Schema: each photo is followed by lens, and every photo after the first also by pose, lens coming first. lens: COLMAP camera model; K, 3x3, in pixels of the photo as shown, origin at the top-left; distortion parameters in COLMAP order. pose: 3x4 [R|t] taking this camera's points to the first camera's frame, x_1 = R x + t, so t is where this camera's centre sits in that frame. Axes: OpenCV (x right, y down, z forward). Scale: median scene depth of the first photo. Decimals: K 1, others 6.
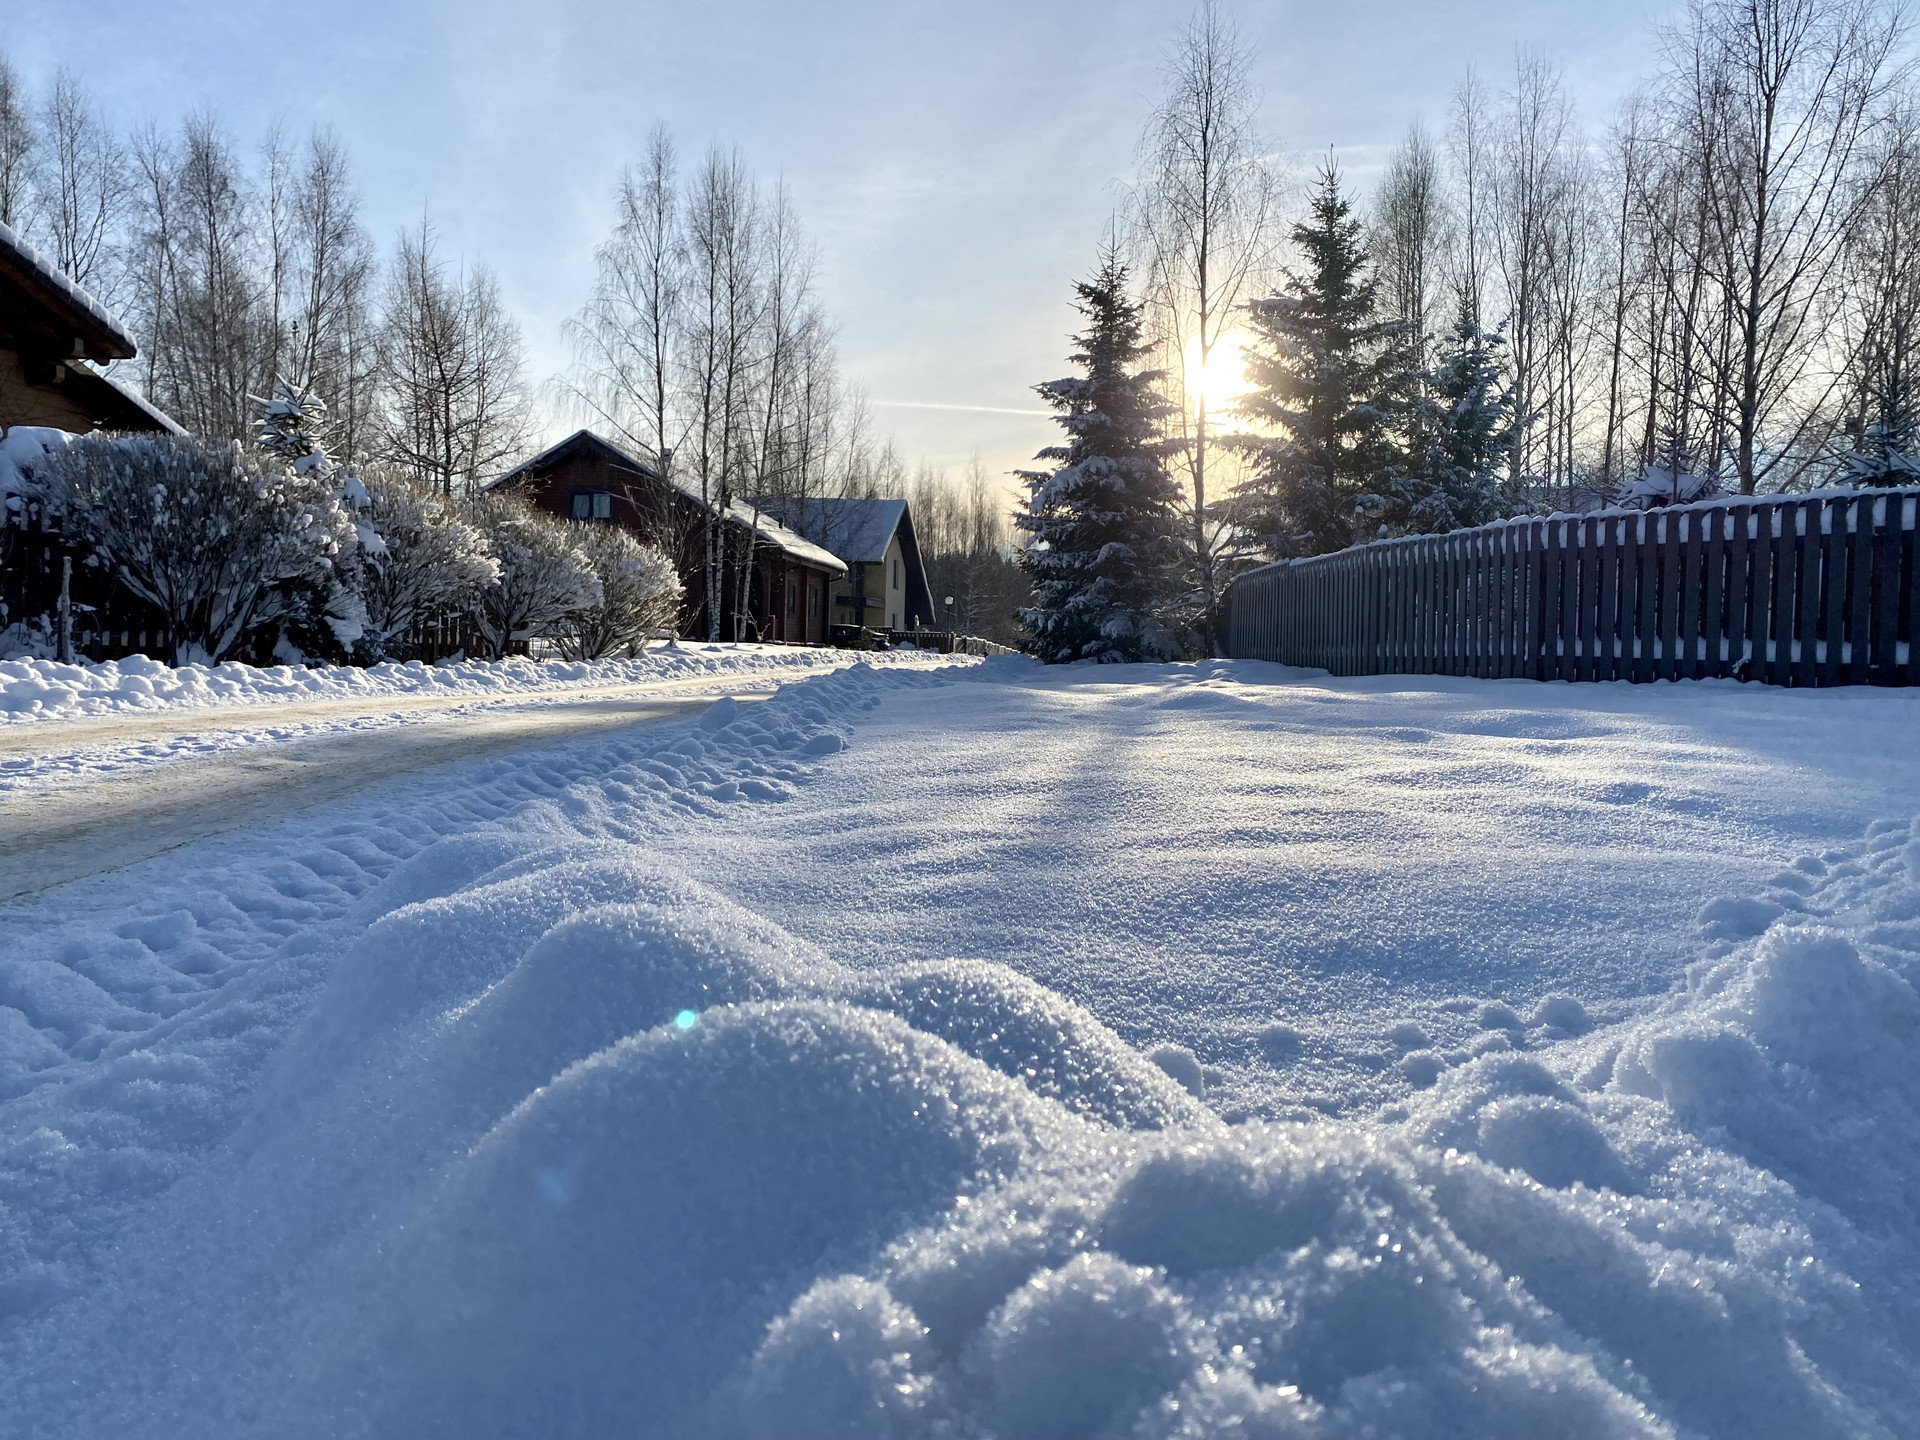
lens RADIAL K [[1431.2, 0, 960.0], [0, 1431.2, 720.0], [0, 0, 1]] dist [0.032475, -0.031726]
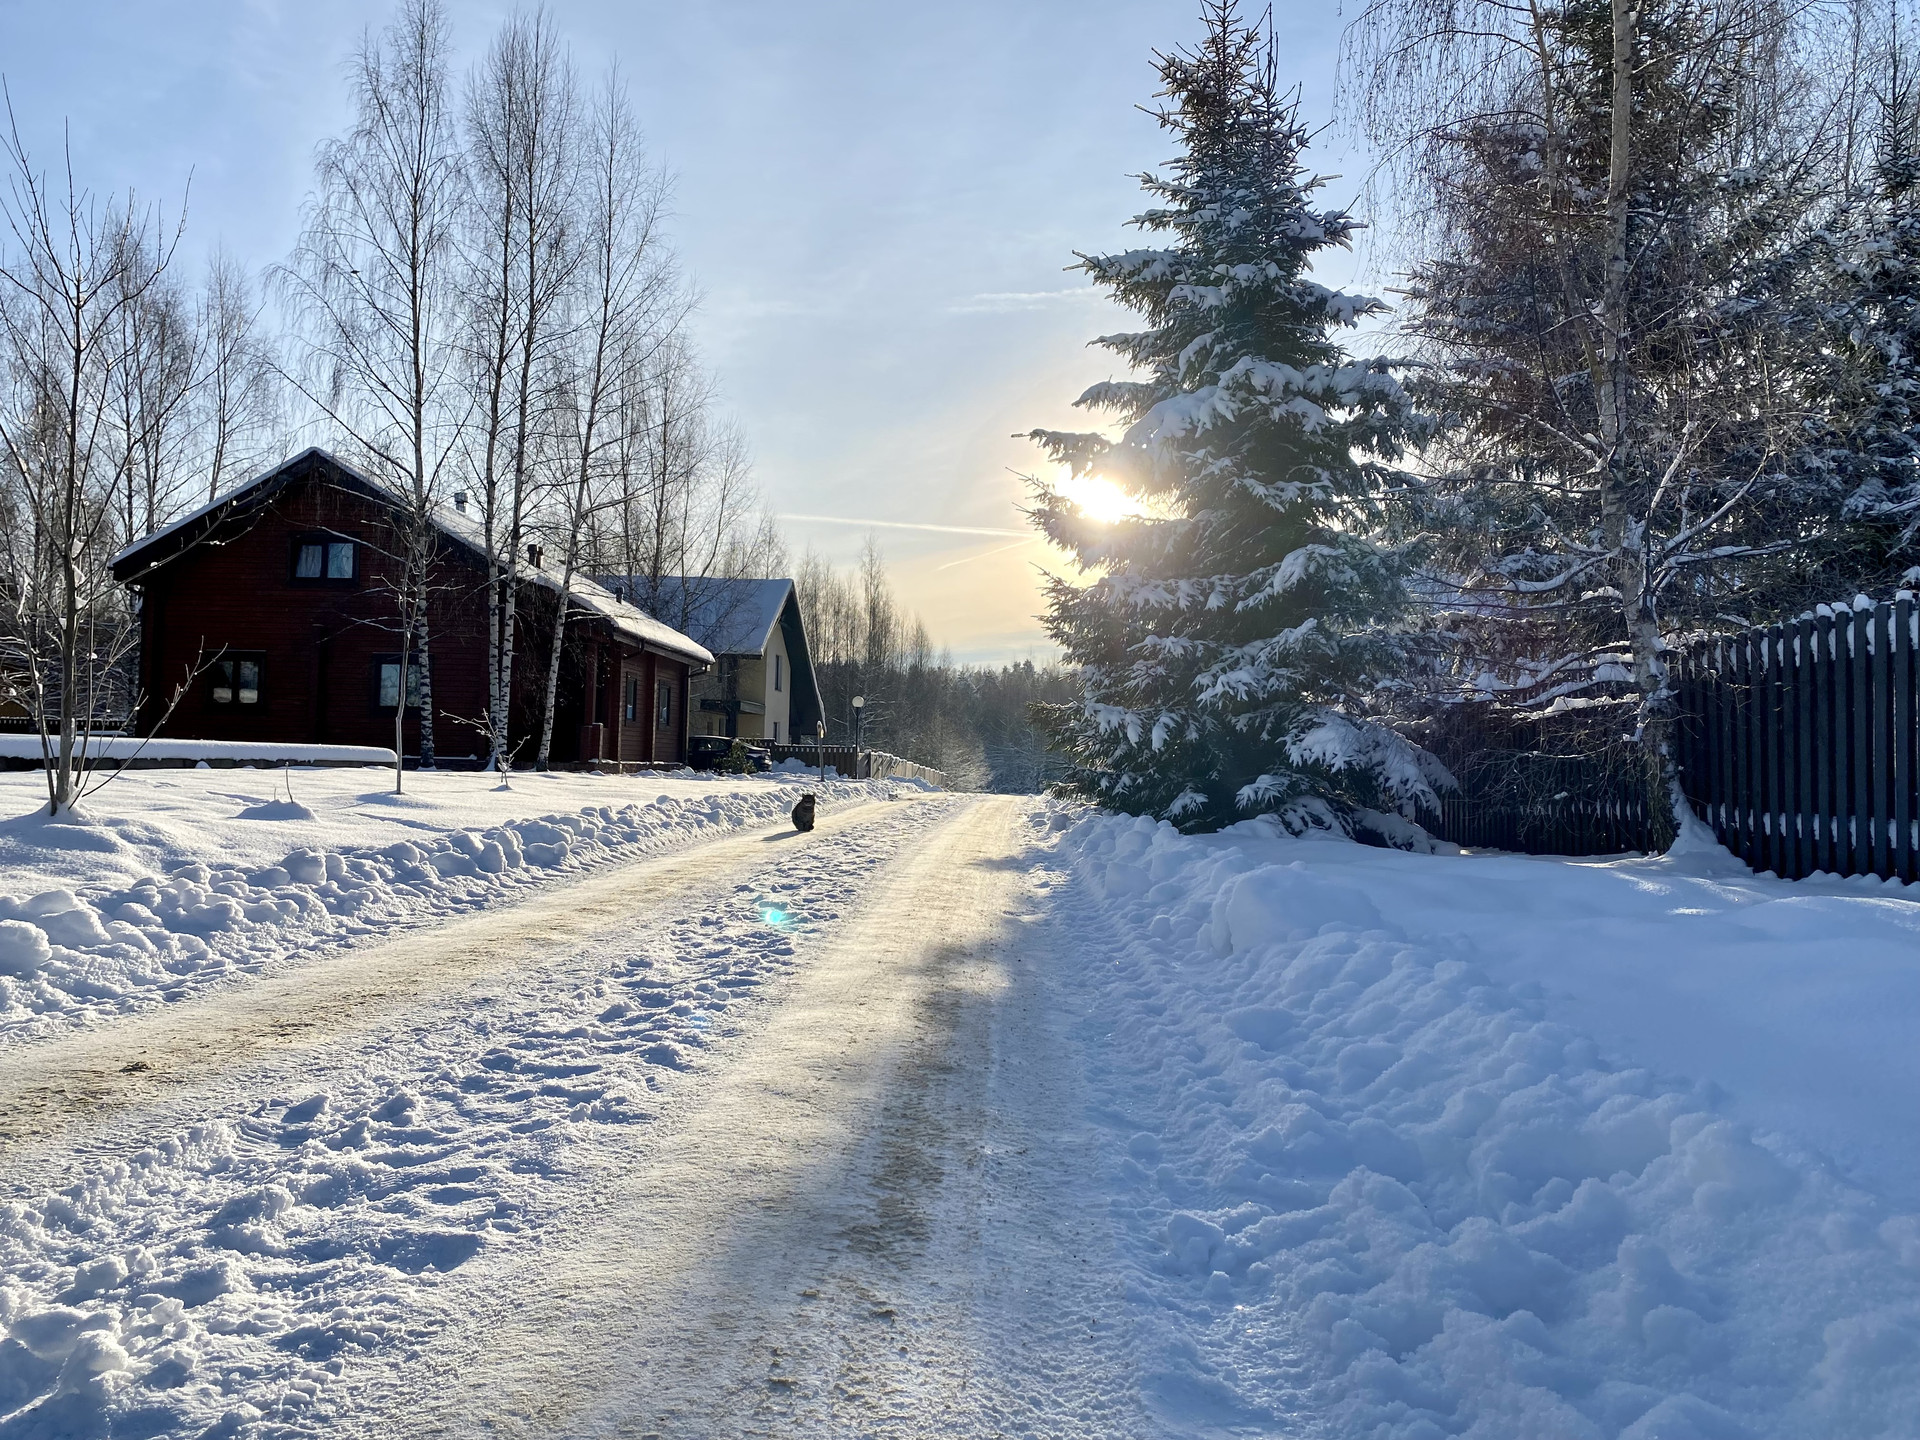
lens RADIAL K [[1420.2, 0, 960.0], [0, 1420.2, 720.0], [0, 0, 1]] dist [0.001952, 0.000378]
pose [[0.996264, -0.001494, 0.086348, -0.031890], [0.008159, 0.997007, -0.076877, -0.036143], [-0.085975, 0.077294, 0.993295, 0.533391]]
